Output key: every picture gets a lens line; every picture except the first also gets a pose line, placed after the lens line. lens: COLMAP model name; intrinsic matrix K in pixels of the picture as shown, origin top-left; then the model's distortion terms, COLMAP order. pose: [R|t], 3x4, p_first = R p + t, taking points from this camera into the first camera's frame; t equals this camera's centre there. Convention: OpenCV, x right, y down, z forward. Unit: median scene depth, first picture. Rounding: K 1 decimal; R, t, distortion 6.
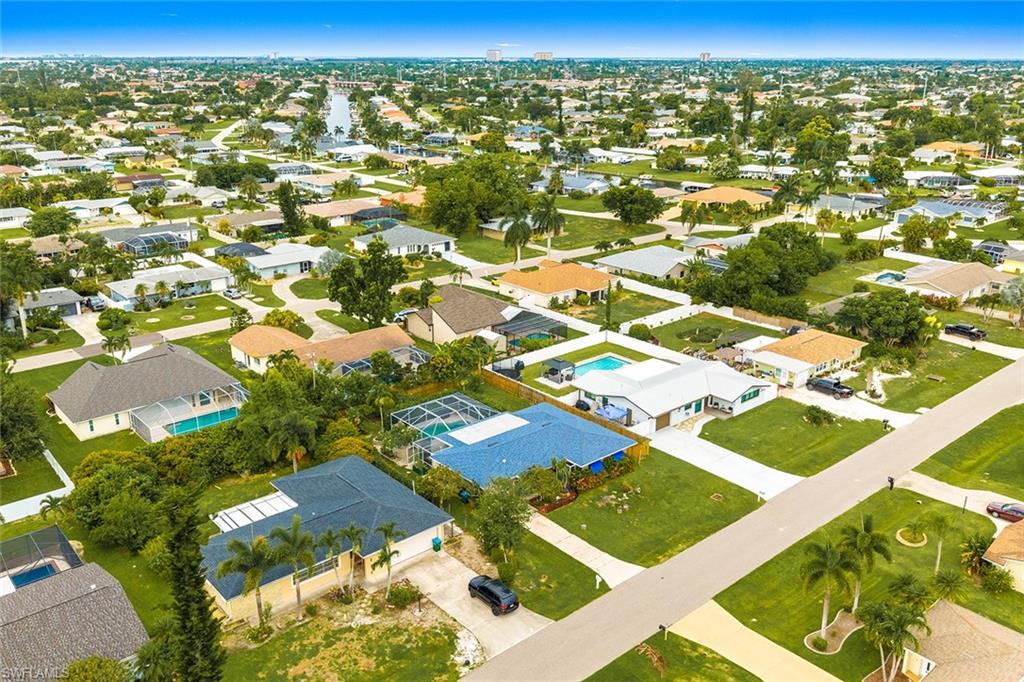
lens RADIAL K [[842.6, 0, 512.0], [0, 842.6, 341.0], [0, 0, 1]] dist [0.008710, 0.000695]
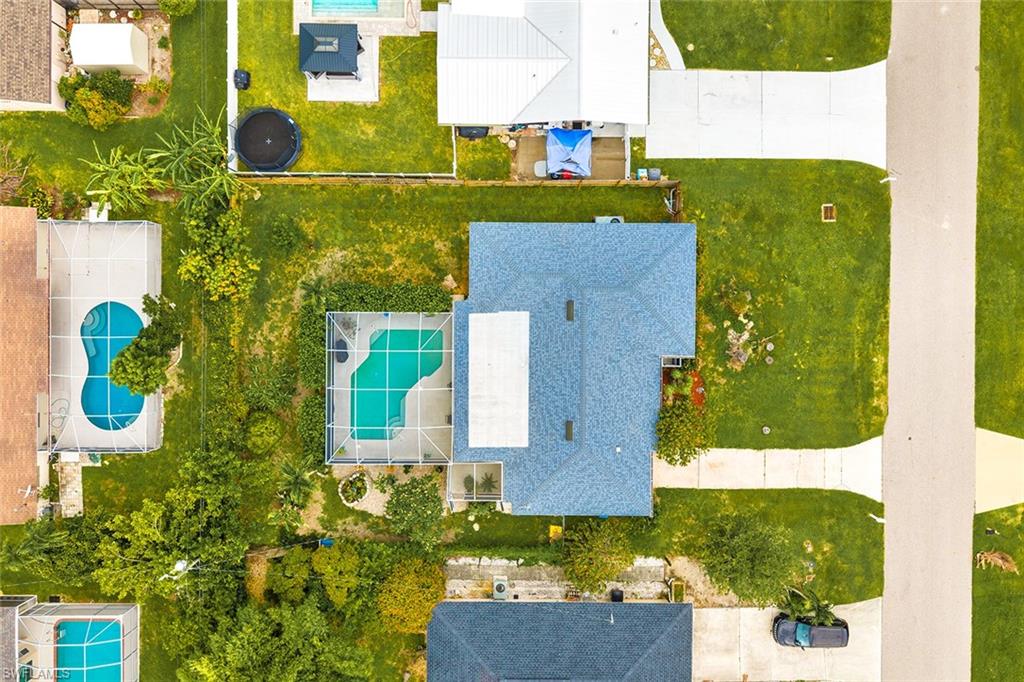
lens RADIAL K [[842.6, 0, 512.0], [0, 842.6, 341.0], [0, 0, 1]] dist [0.008710, 0.000695]
pose [[0.658196, -0.752838, -0.003452, 0.001054], [0.231338, 0.197888, 0.952535, -0.398606], [-0.716422, -0.627754, 0.304409, 0.731835]]
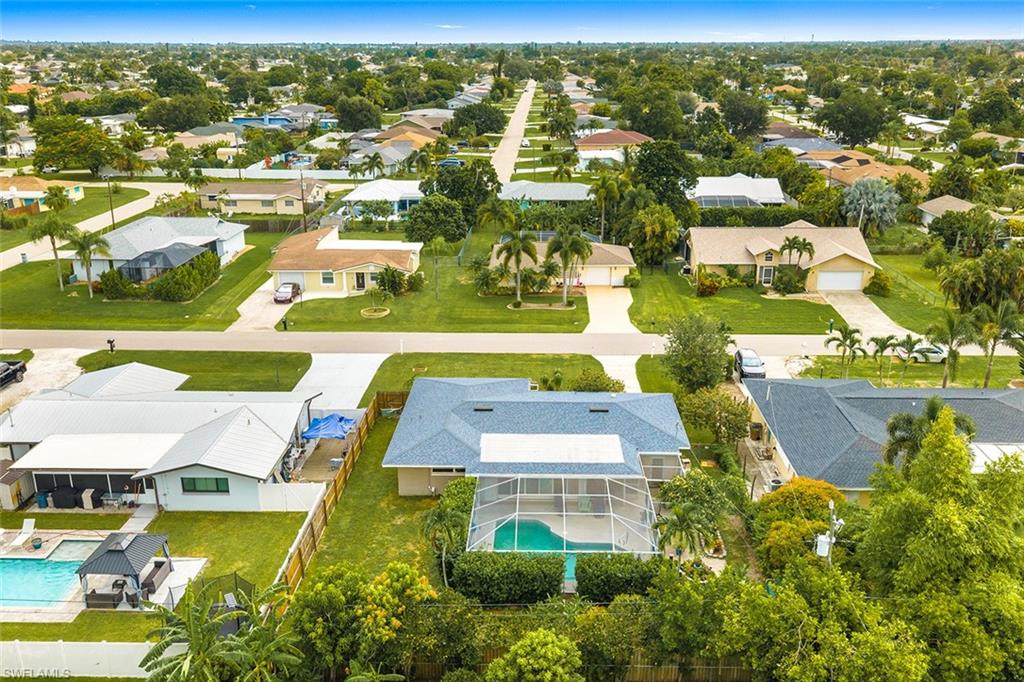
lens RADIAL K [[882.8, 0, 512.0], [0, 882.8, 341.0], [0, 0, 1]] dist [0.046328, -0.001253]
pose [[-0.729942, -0.214120, 0.649105, -0.325706], [0.220808, 0.824876, 0.520408, -0.231337], [-0.646861, 0.523195, -0.554832, 1.144056]]
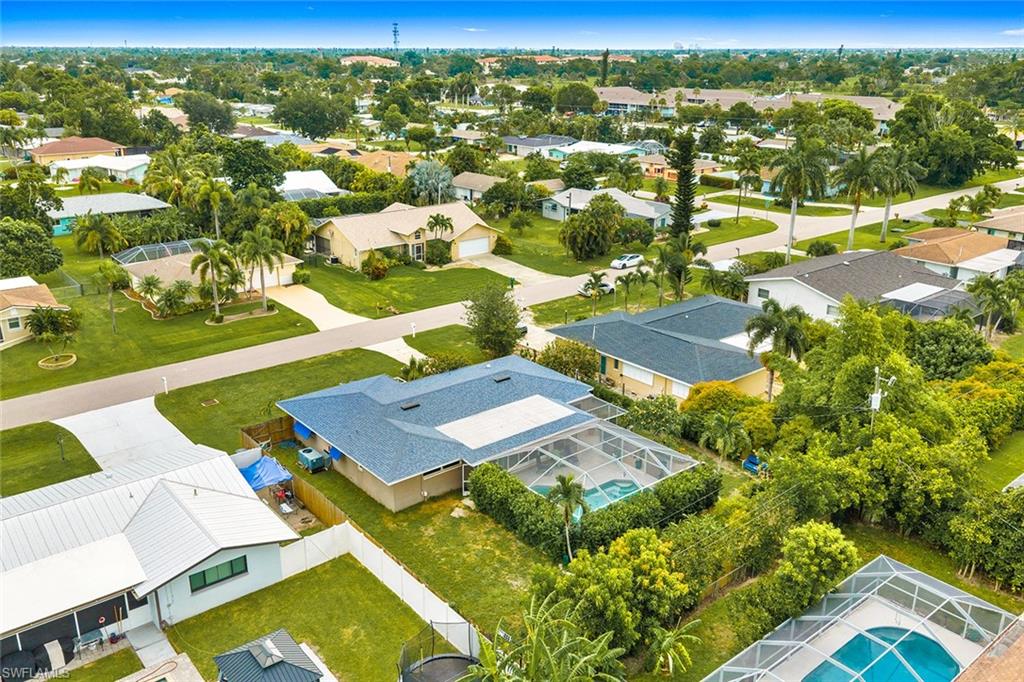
lens RADIAL K [[842.6, 0, 512.0], [0, 842.6, 341.0], [0, 0, 1]] dist [0.008710, 0.000695]
pose [[-0.999475, -0.015209, 0.028617, -0.040726], [0.005425, 0.792068, 0.610409, -0.260982], [-0.031950, 0.610244, -0.791569, 1.255087]]
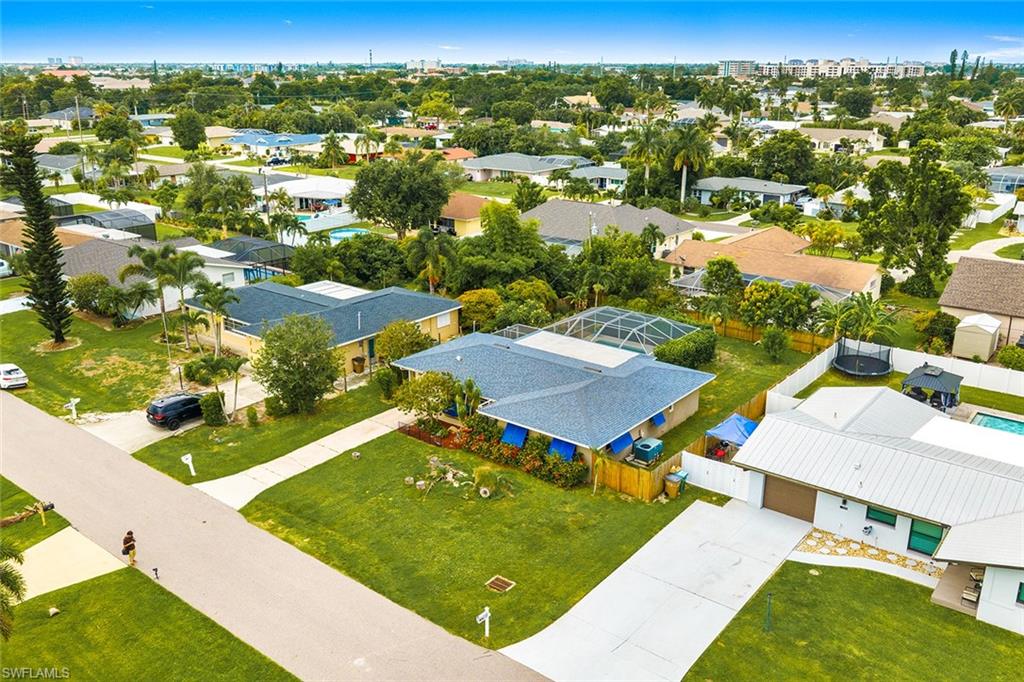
lens RADIAL K [[842.6, 0, 512.0], [0, 842.6, 341.0], [0, 0, 1]] dist [0.008710, 0.000695]
pose [[0.182239, 0.306280, -0.934335, 0.507360], [-0.314260, 0.918549, 0.239810, -0.038624], [0.931681, 0.249922, 0.263647, 0.683698]]
